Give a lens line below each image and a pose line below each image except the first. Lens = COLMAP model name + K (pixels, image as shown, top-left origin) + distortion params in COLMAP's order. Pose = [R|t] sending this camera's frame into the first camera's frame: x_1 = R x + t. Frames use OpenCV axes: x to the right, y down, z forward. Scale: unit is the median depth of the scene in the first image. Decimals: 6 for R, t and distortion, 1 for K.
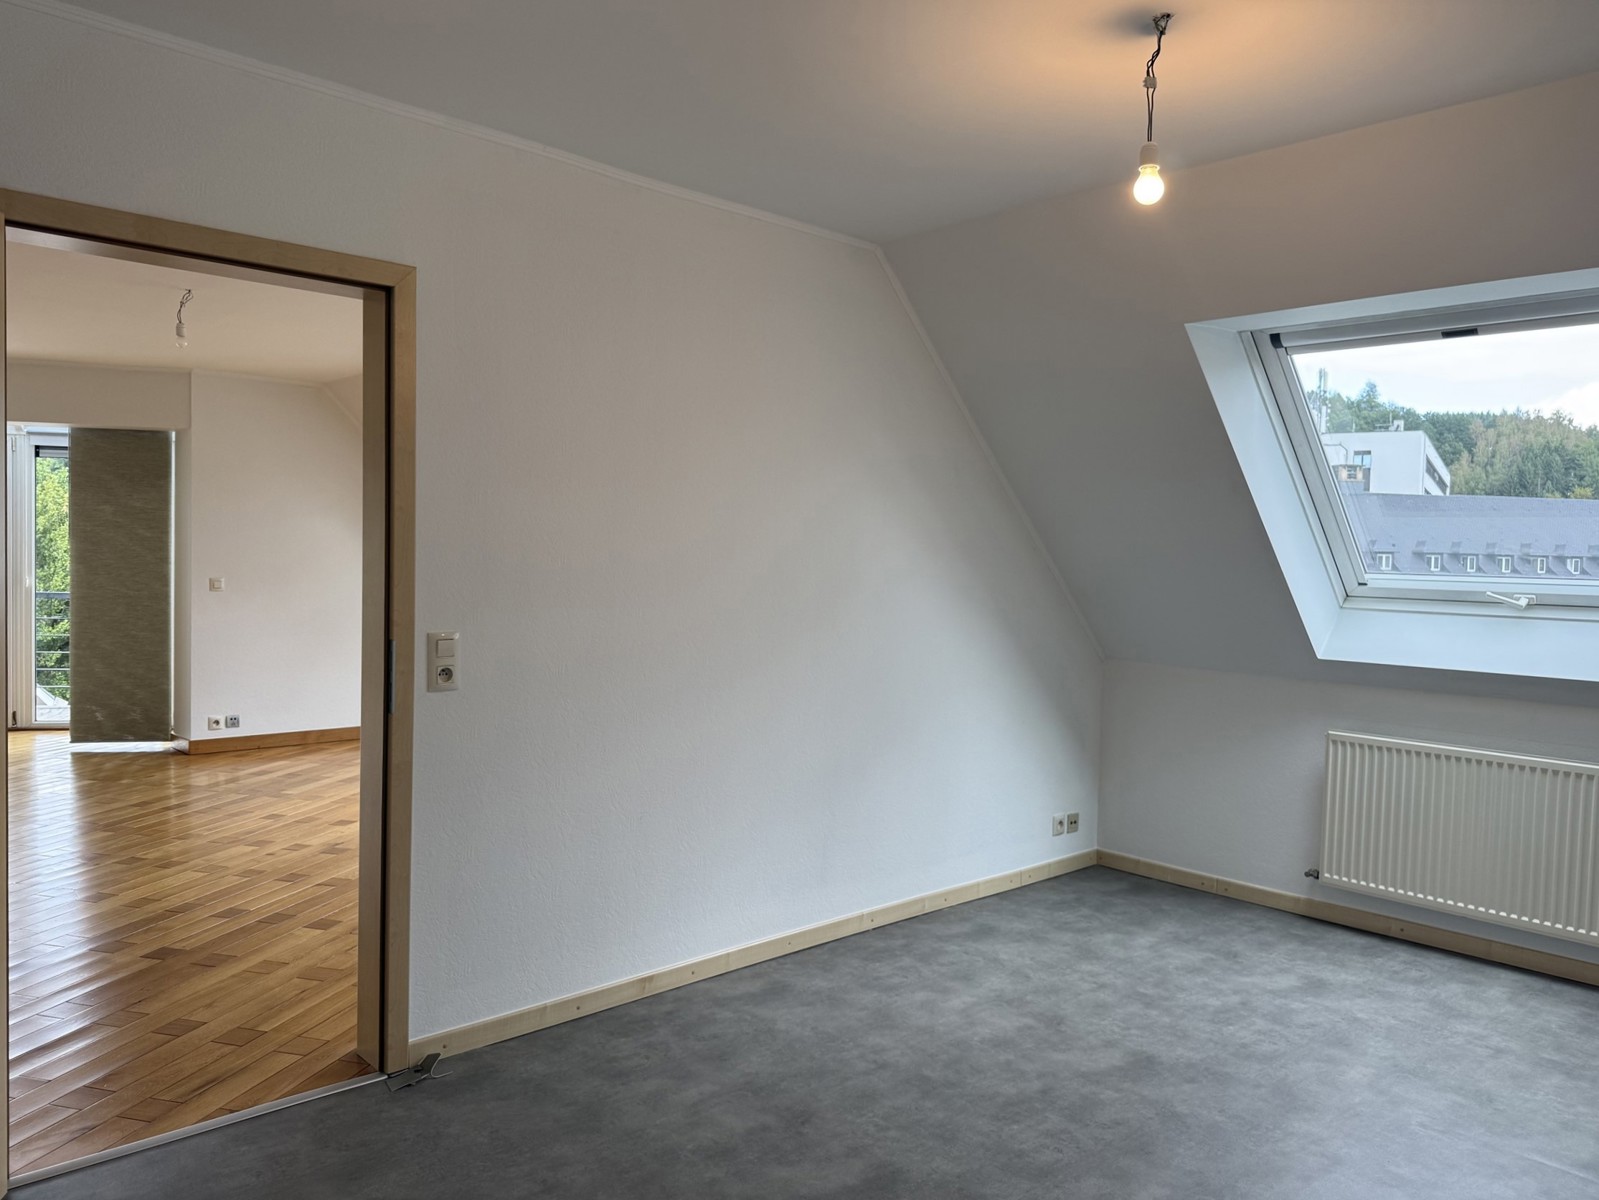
lens RADIAL K [[1156.9, 0, 802.5], [0, 1156.9, 605.6], [0, 0, 1]] dist [0.084039, -0.114459]
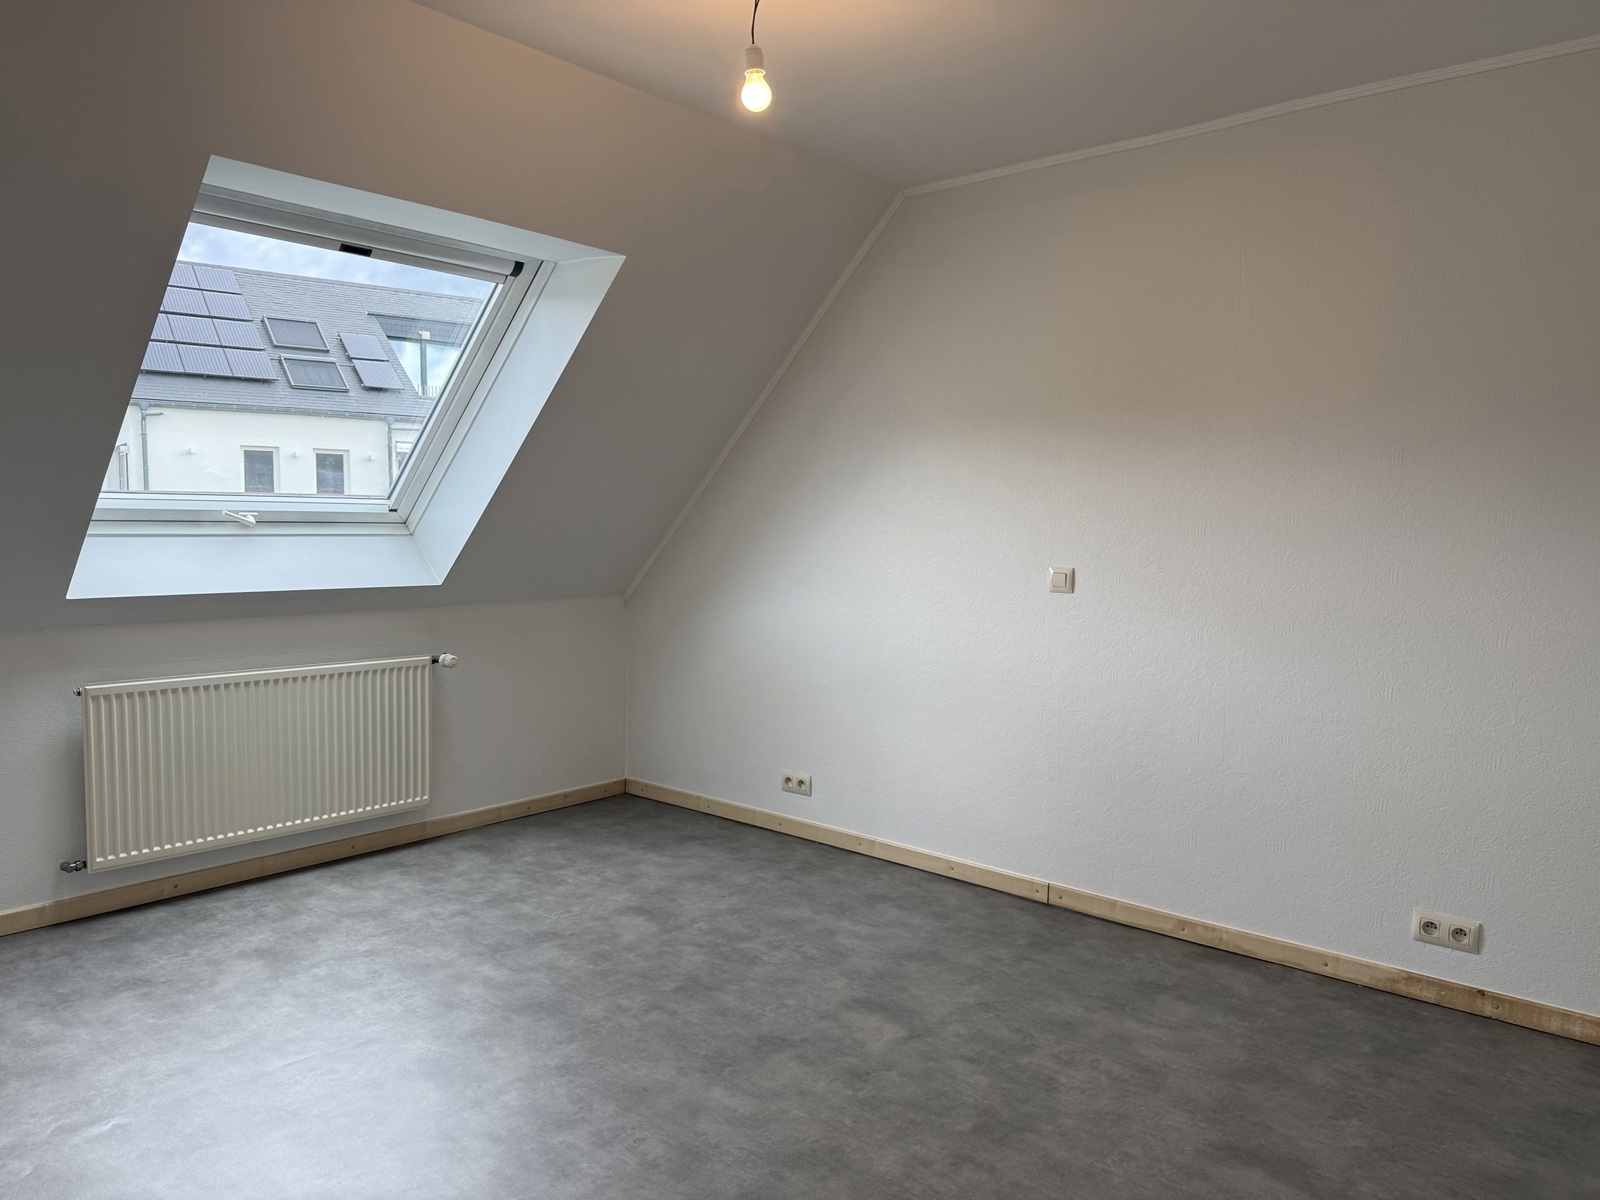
lens RADIAL K [[1121.1, 0, 803.9], [0, 1121.1, 601.2], [0, 0, 1]] dist [0.141914, -0.206825]
pose [[-0.102812, -0.101297, 0.989529, -0.414926], [0.028437, 0.994095, 0.104719, -0.022688], [-0.994294, 0.038905, -0.099324, 0.631534]]
